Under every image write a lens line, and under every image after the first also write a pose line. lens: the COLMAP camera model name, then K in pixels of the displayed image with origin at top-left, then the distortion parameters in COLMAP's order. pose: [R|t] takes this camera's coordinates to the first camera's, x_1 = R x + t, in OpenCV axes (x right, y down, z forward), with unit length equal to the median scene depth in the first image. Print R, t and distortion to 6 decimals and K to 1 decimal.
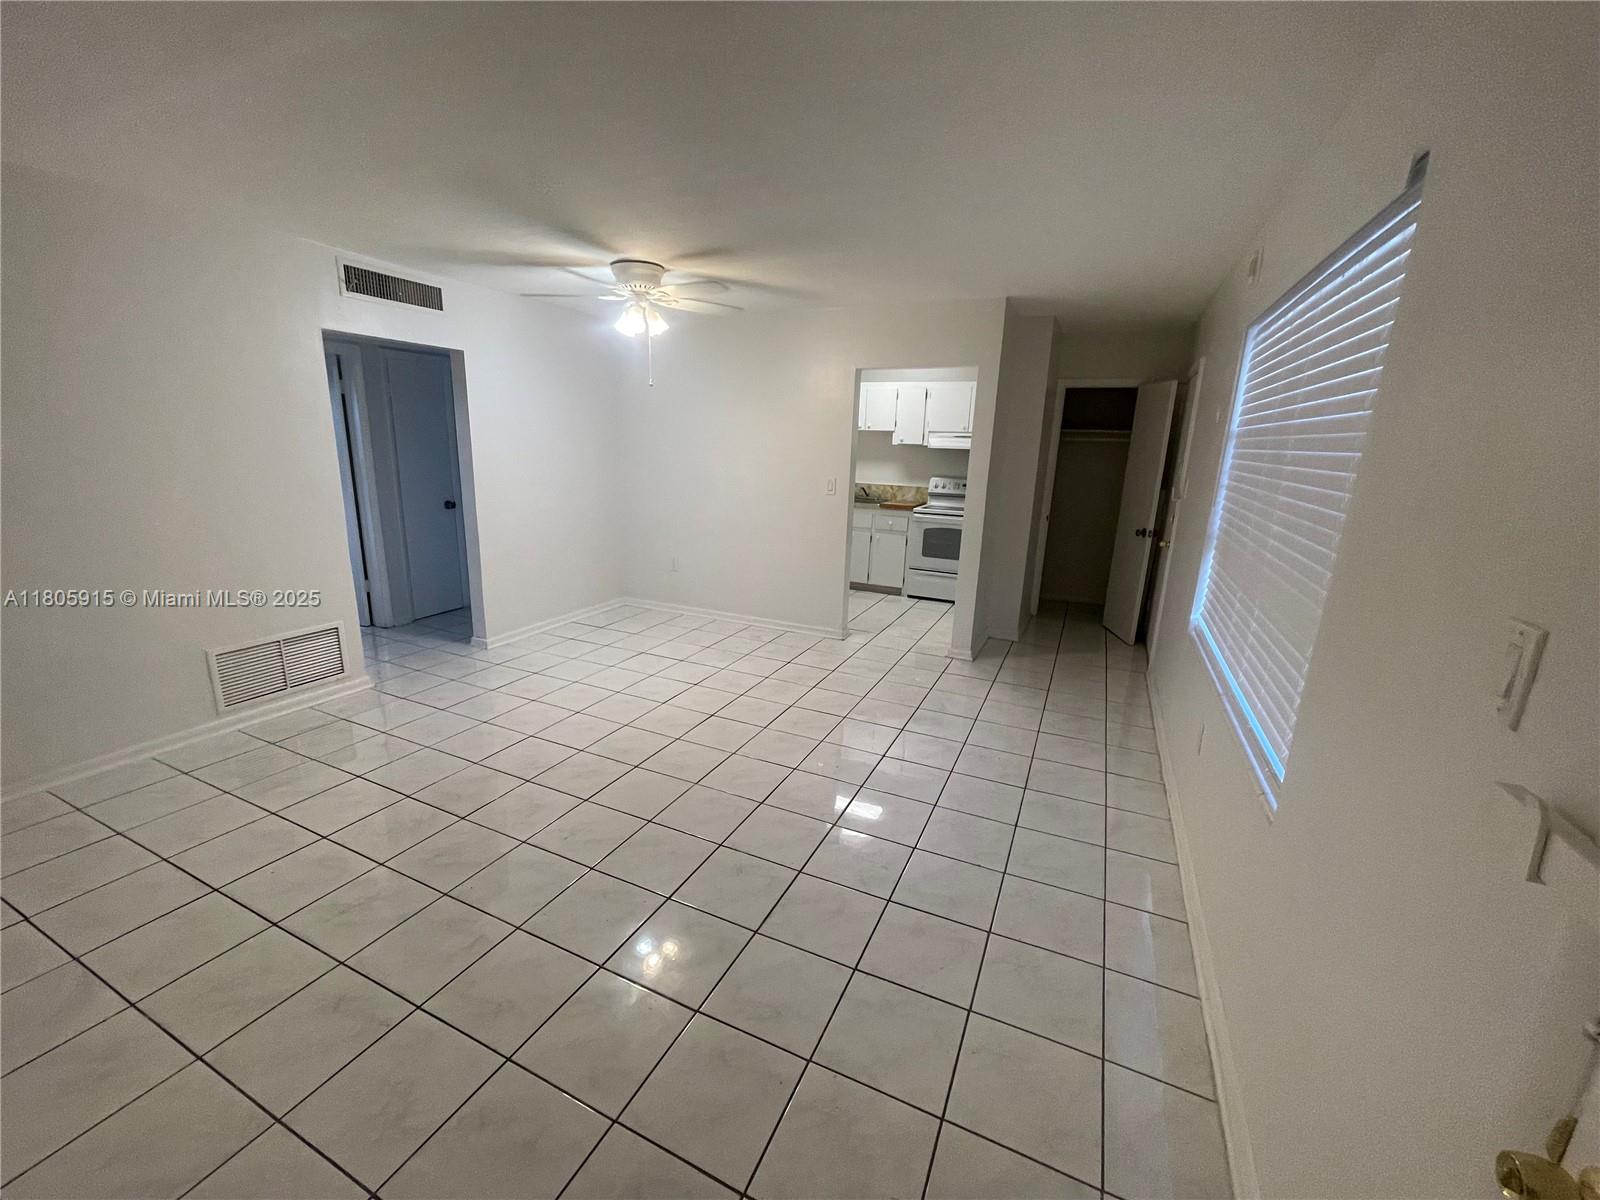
lens RADIAL K [[650.6, 0, 794.7], [0, 650.6, 605.4], [0, 0, 1]] dist [0.000722, 0.000038]
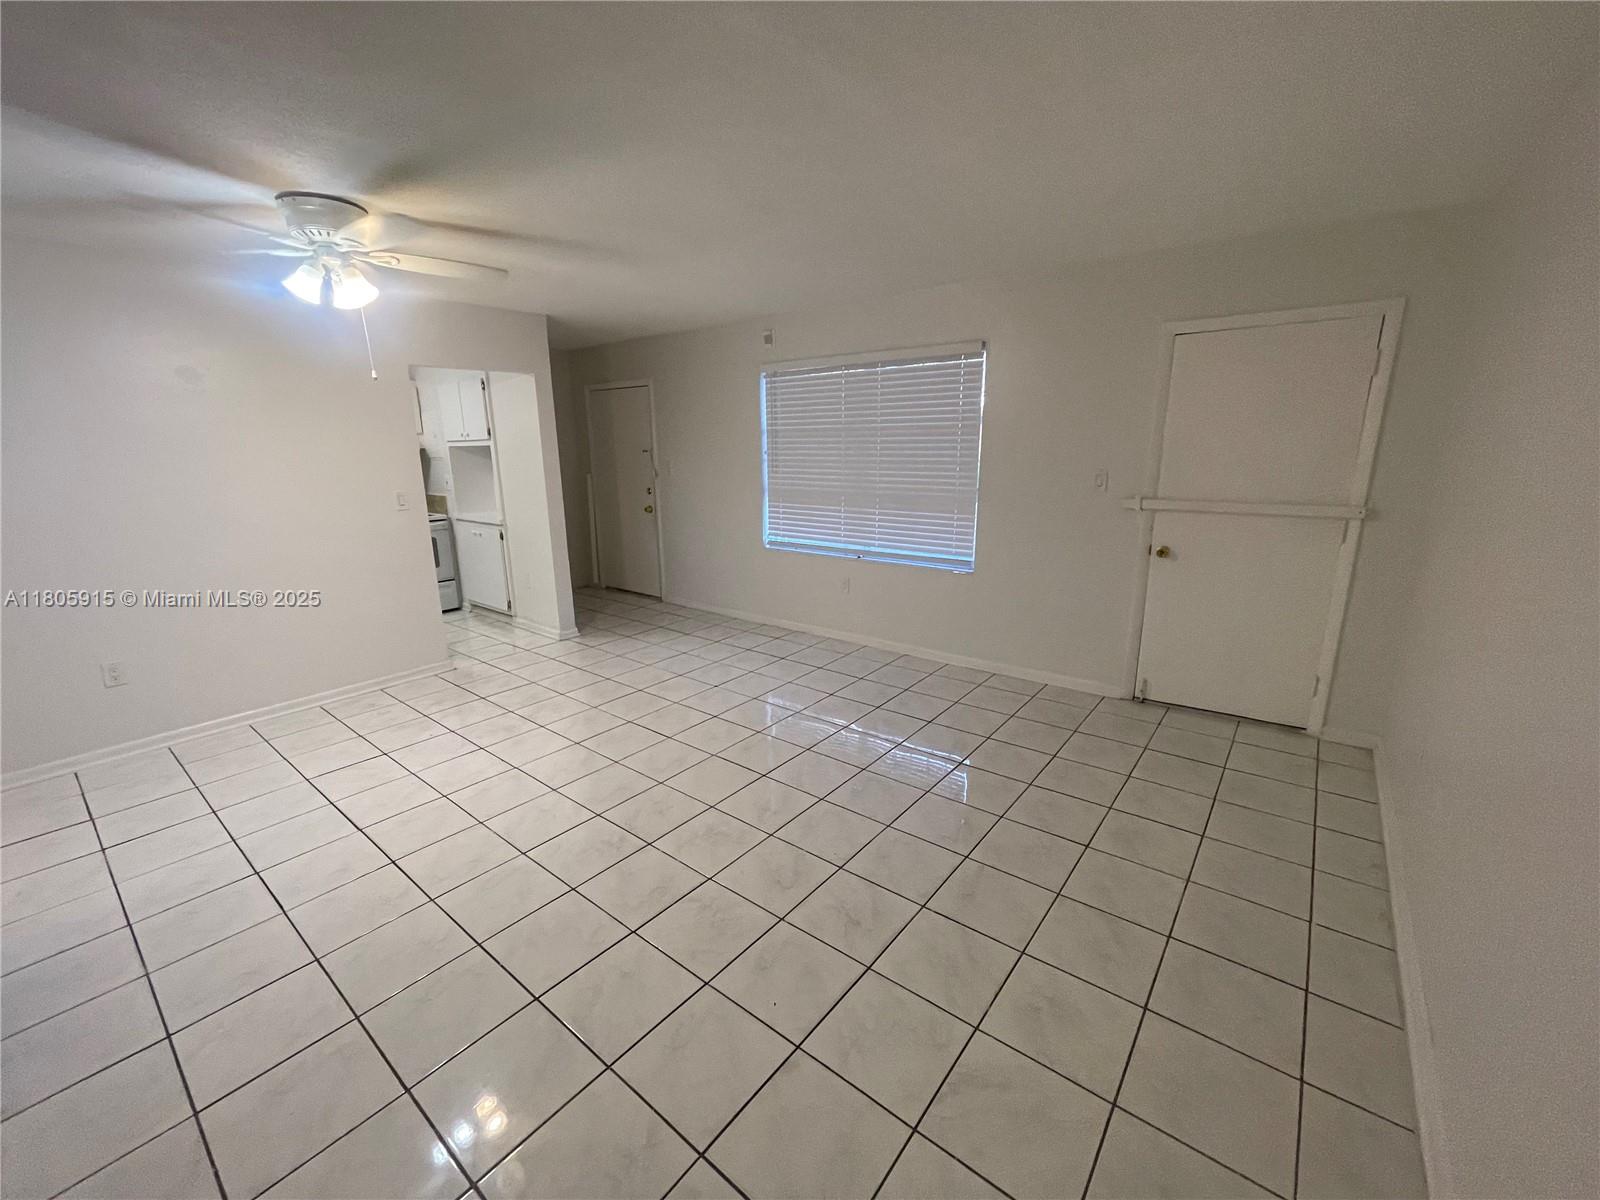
lens RADIAL K [[653.2, 0, 800.0], [0, 653.2, 600.0], [0, 0, 1]] dist [0.000190, -0.000047]
pose [[0.223323, -0.263107, 0.938564, -0.299108], [0.257917, 0.944513, 0.203406, -0.045149], [-0.940003, 0.196646, 0.278791, 0.136981]]
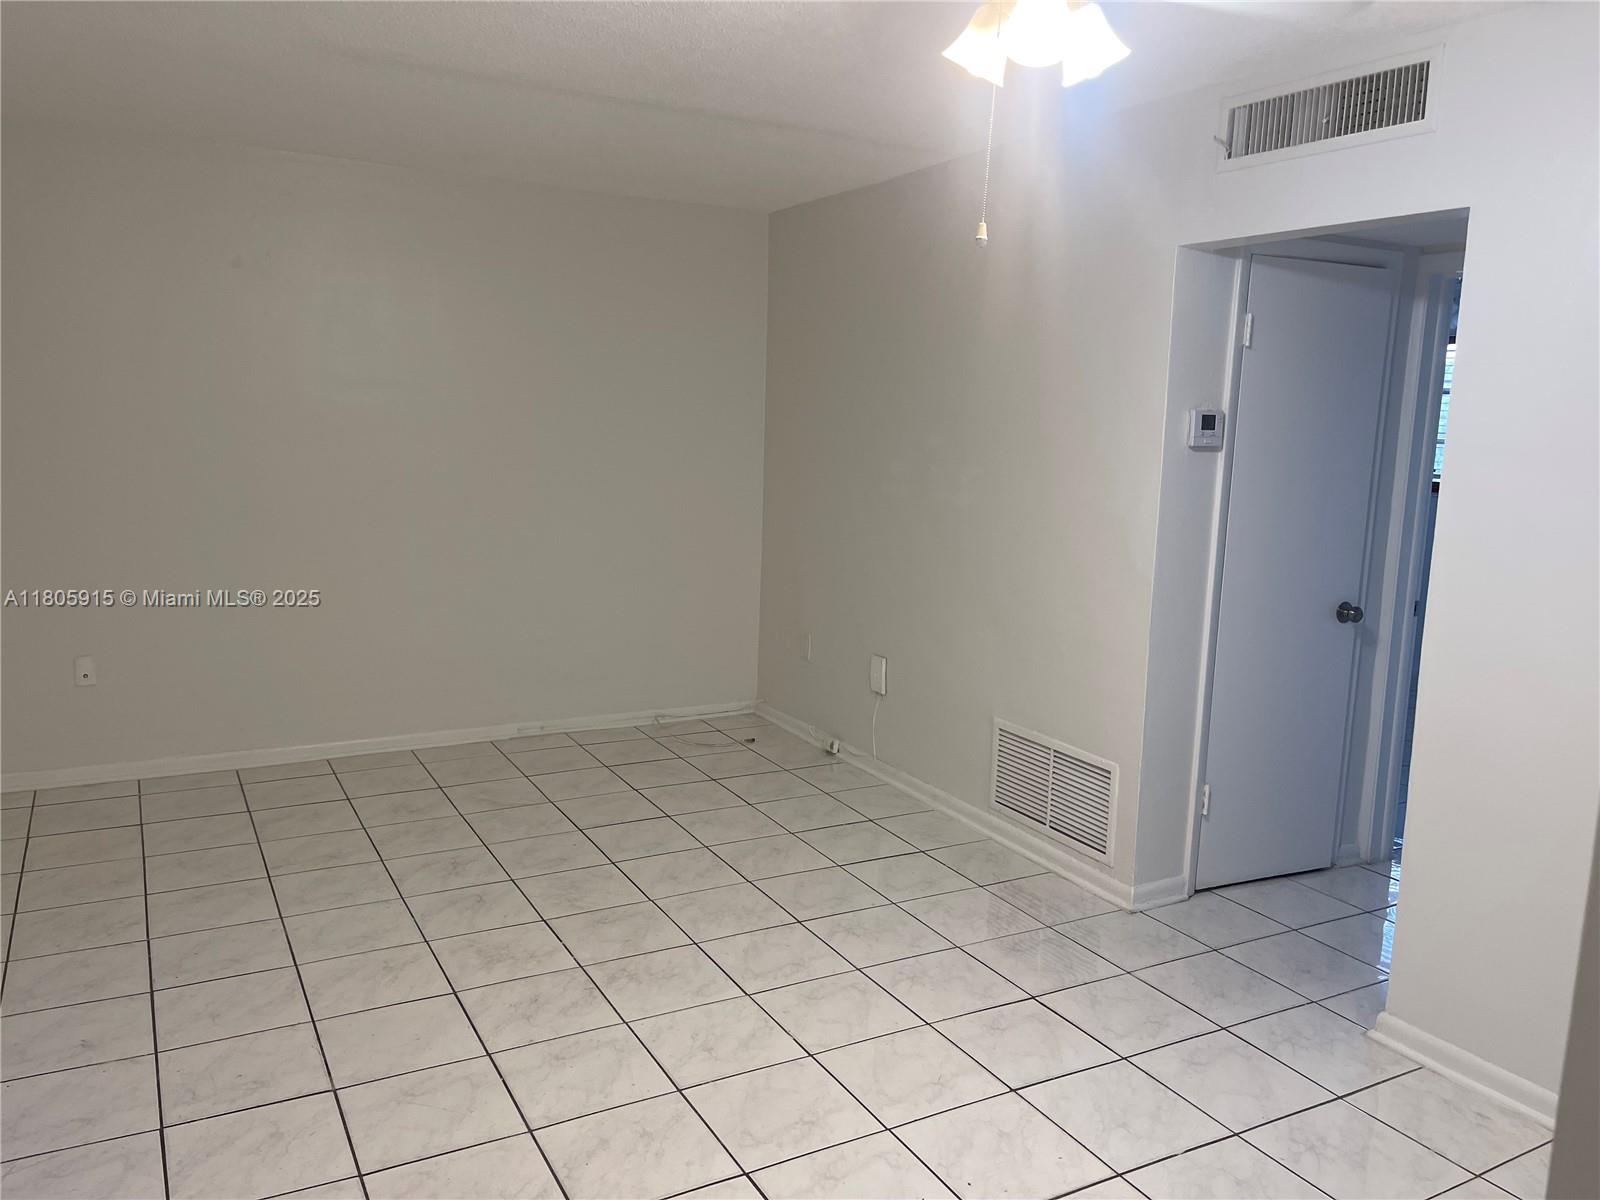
lens RADIAL K [[1207.6, 0, 800.0], [0, 1207.6, 600.0], [0, 0, 1]] dist [0.008613, 0.001929]
pose [[-0.580990, 0.078623, -0.810104, 0.096024], [-0.250840, 0.929579, 0.270116, -0.108710], [0.774293, 0.360141, -0.520354, 0.439934]]
